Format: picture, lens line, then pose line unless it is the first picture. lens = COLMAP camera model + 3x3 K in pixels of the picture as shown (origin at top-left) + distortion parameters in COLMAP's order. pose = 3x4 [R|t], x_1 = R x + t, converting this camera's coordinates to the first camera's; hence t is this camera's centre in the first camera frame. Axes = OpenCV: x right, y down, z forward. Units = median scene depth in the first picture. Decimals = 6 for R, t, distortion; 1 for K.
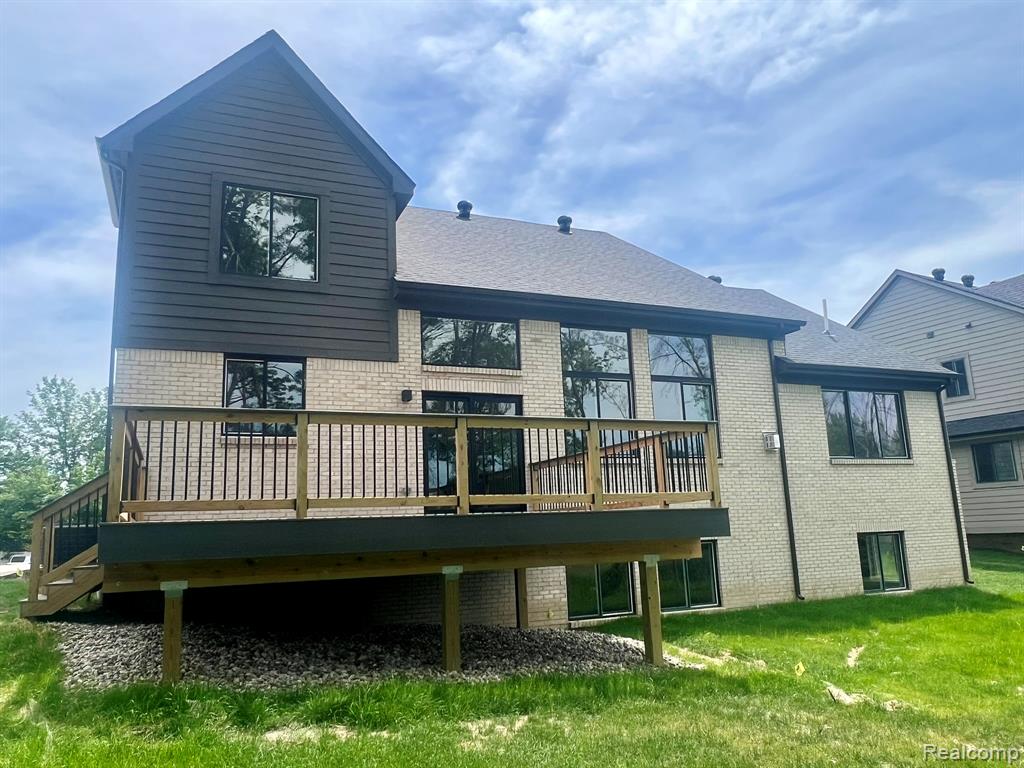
lens RADIAL K [[753.0, 0, 509.5], [0, 753.0, 384.2], [0, 0, 1]] dist [0.002747, -0.001331]
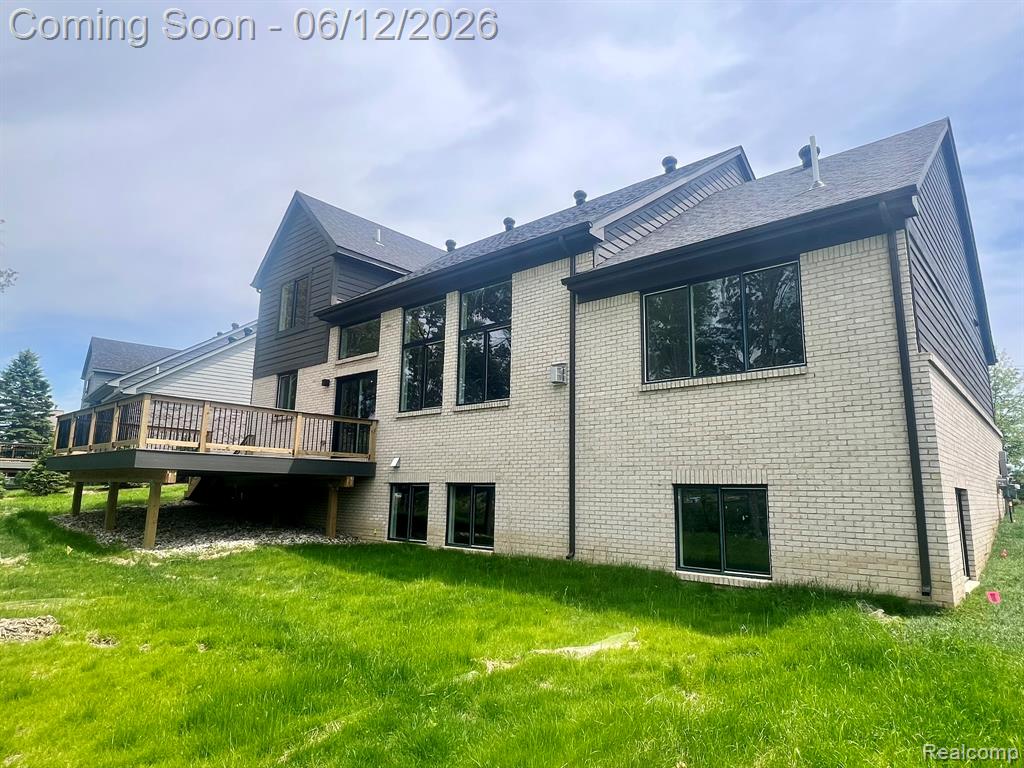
lens RADIAL K [[609.7, 0, 512.4], [0, 609.7, 381.6], [0, 0, 1]] dist [0.000518, -0.000043]
pose [[0.424340, -0.115812, -0.898067, 0.971681], [0.143814, 0.987818, -0.059434, 0.119676], [0.894010, -0.103934, 0.435826, 0.652901]]
